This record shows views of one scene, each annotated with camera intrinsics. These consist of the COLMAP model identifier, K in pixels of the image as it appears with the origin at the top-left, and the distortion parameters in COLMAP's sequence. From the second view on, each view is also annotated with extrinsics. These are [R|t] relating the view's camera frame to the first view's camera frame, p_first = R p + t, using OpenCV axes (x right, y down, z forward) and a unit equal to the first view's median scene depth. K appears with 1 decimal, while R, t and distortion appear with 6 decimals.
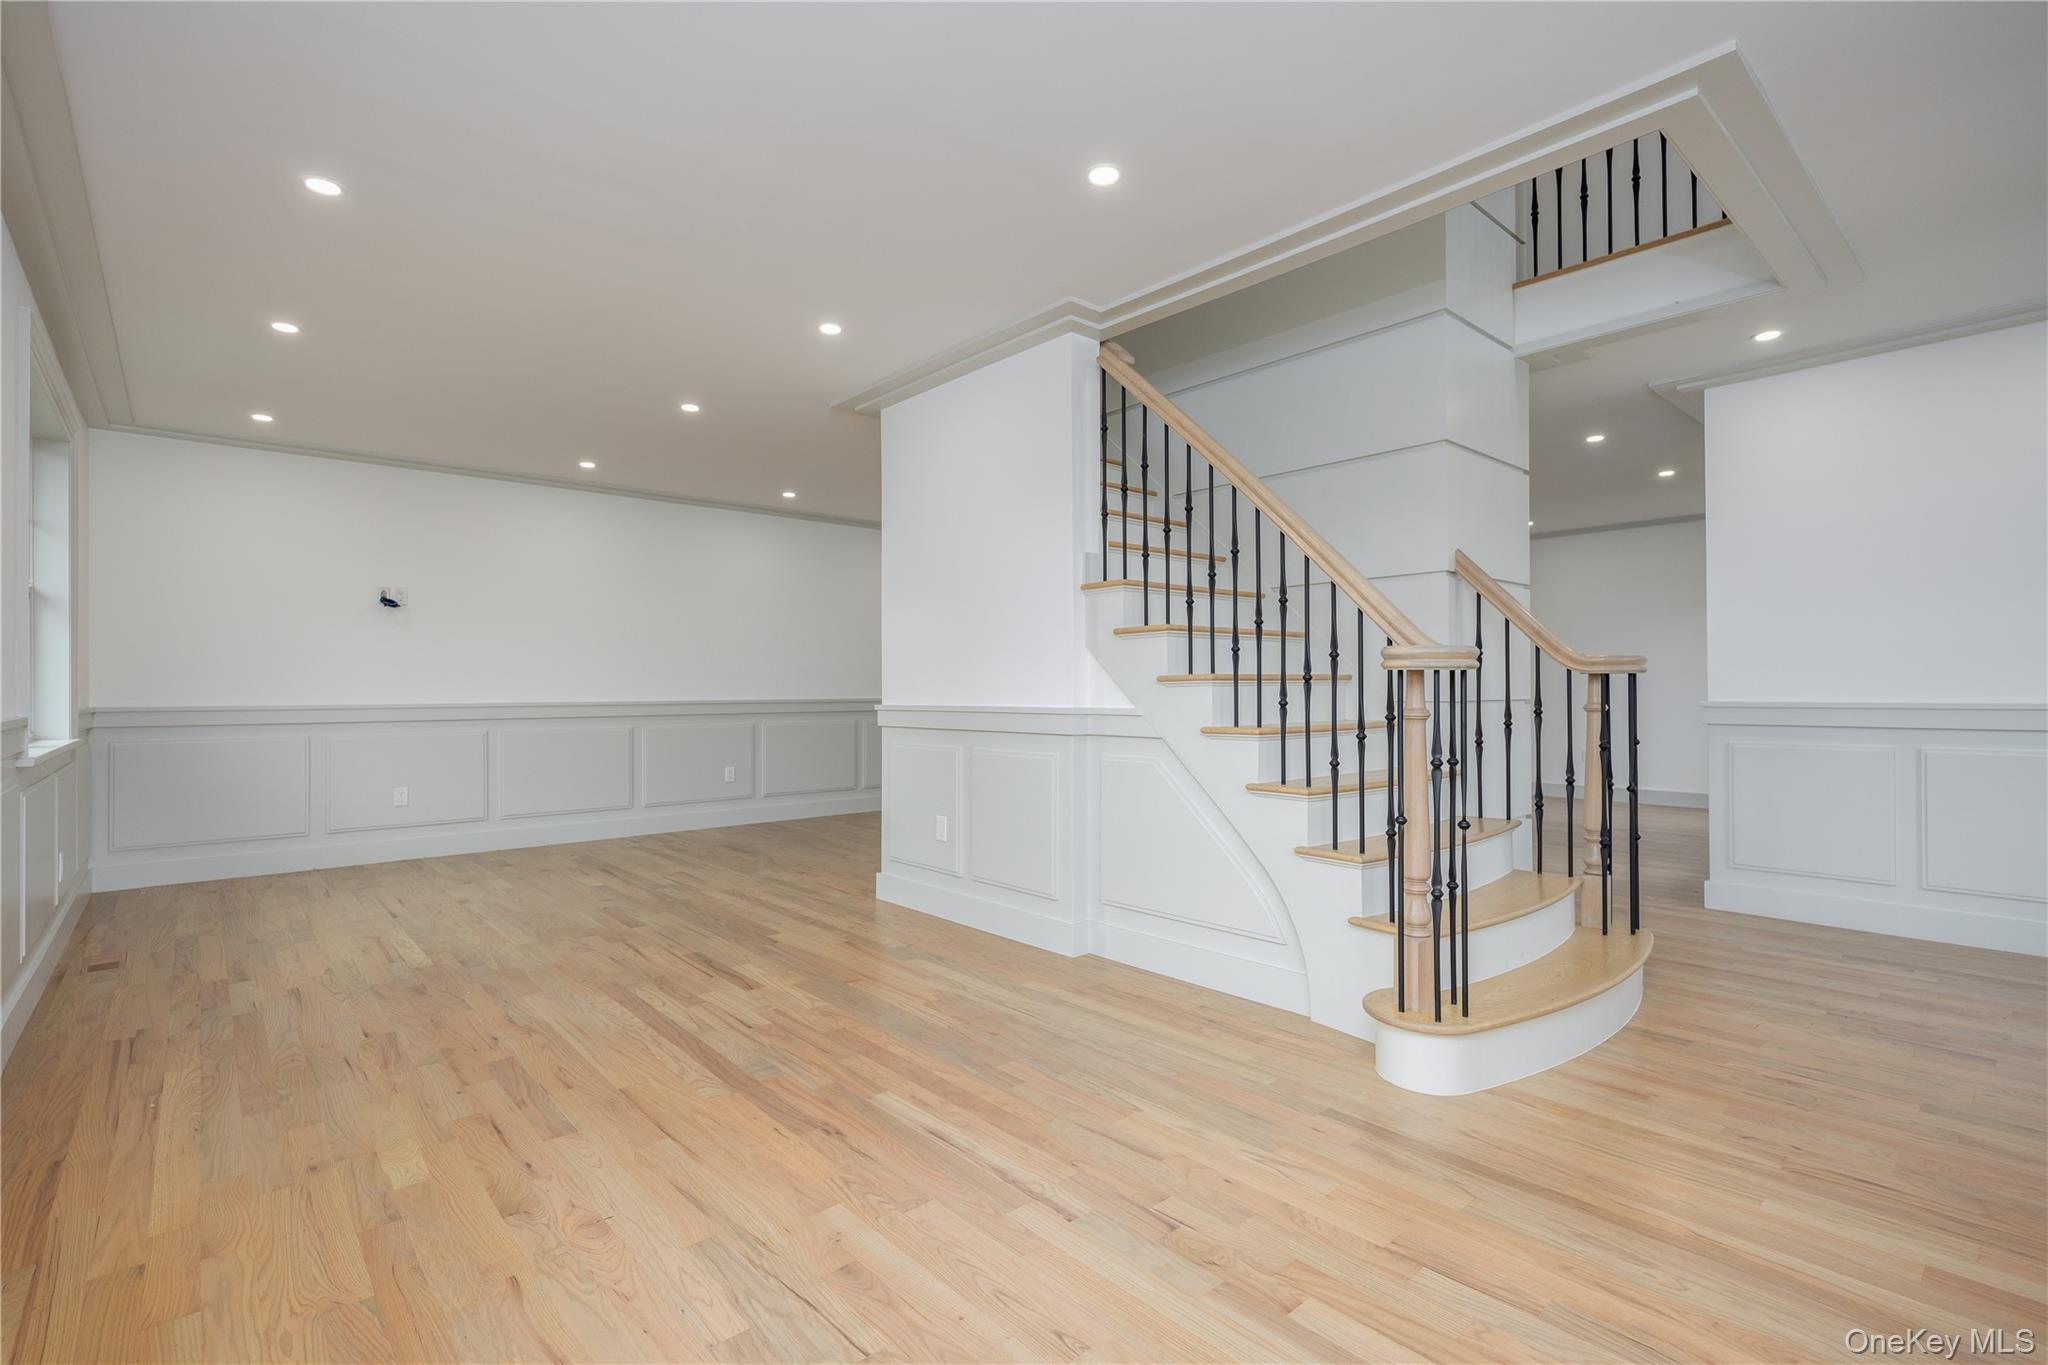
lens RADIAL K [[941.8, 0, 1024.0], [0, 941.8, 682.5], [0, 0, 1]] dist [-0.001259, -0.000595]
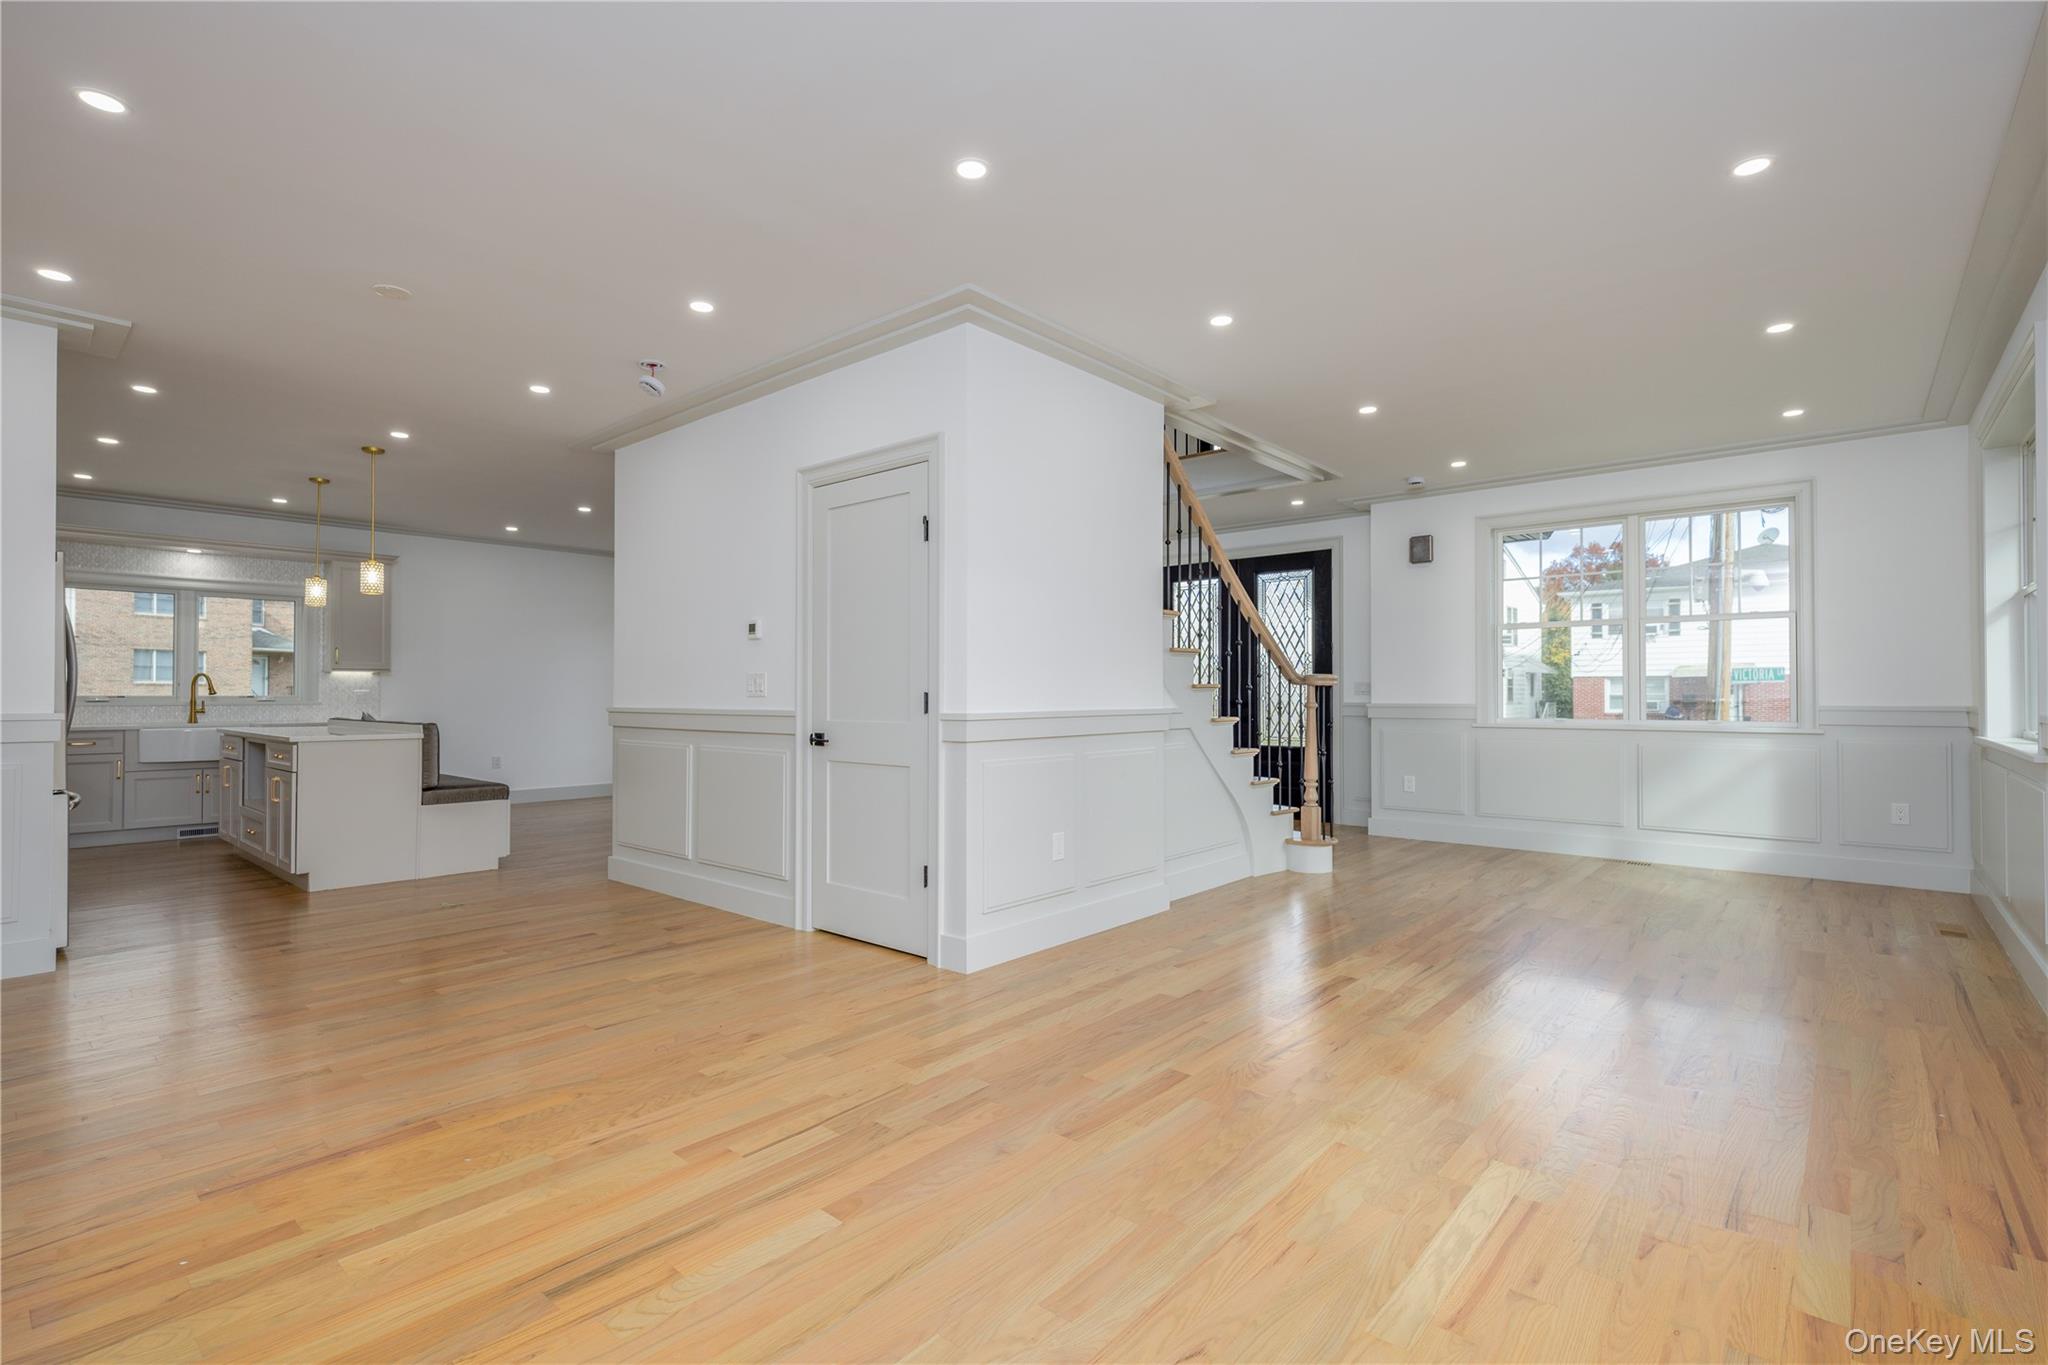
lens RADIAL K [[952.0, 0, 1024.0], [0, 952.0, 682.5], [0, 0, 1]] dist [-0.006869, -0.000350]
pose [[-0.131327, 0.018791, 0.991161, -1.299264], [-0.005297, 0.999793, -0.019657, 0.021883], [-0.991325, -0.007832, -0.131200, 1.513058]]
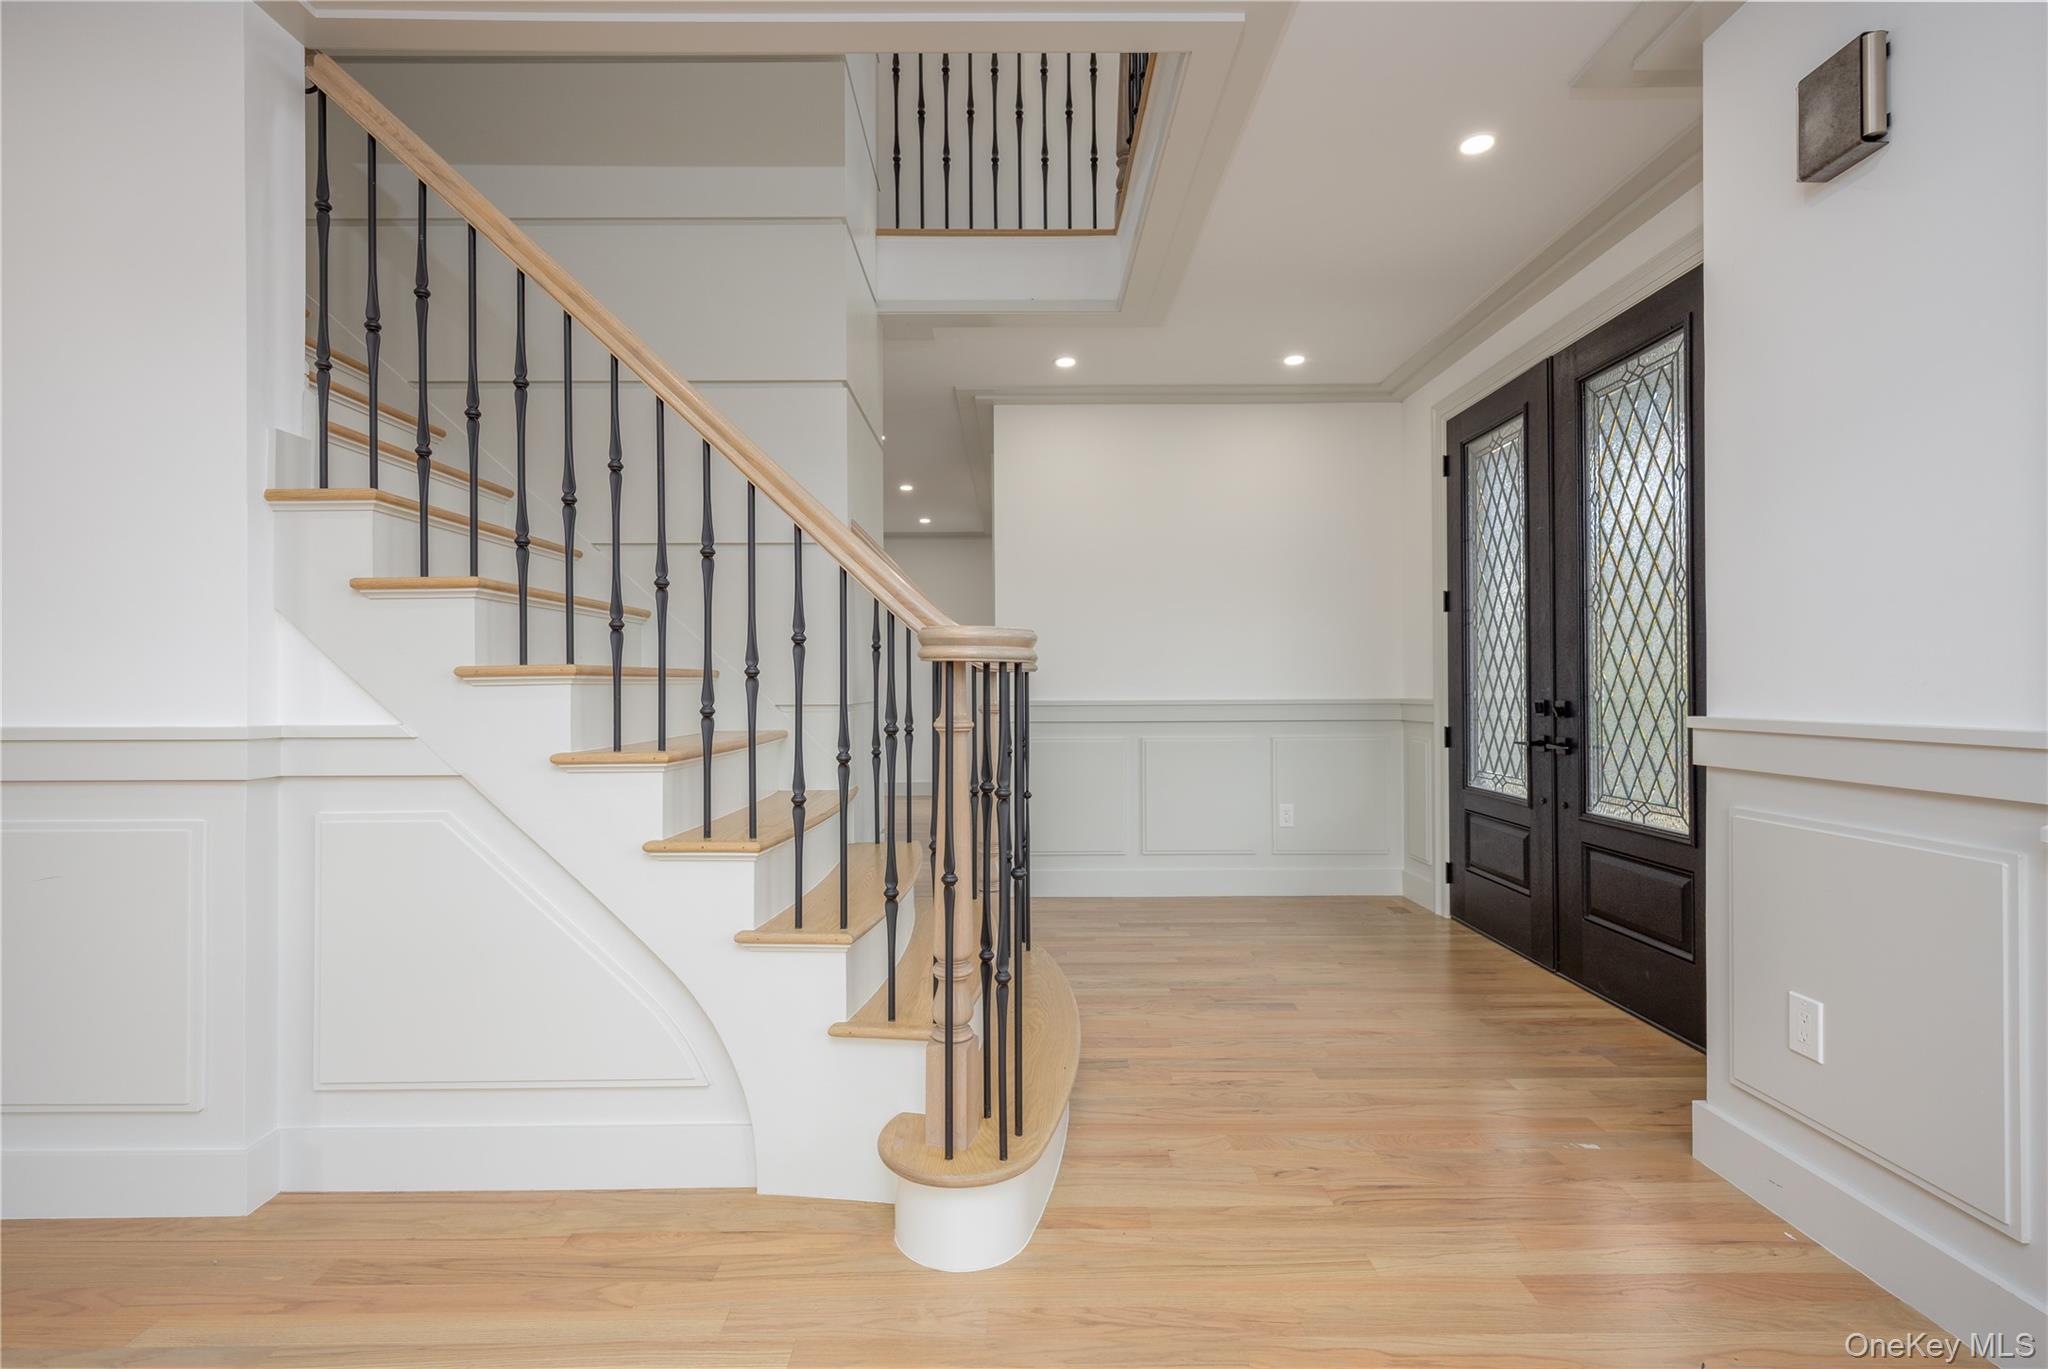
lens RADIAL K [[940.8, 0, 1024.0], [0, 940.8, 684.5], [0, 0, 1]] dist [0.004203, -0.000196]
pose [[0.657496, 0.002236, 0.753455, -0.062687], [-0.004228, 0.999991, 0.000722, 0.001696], [-0.753446, -0.003660, 0.657500, 0.383441]]
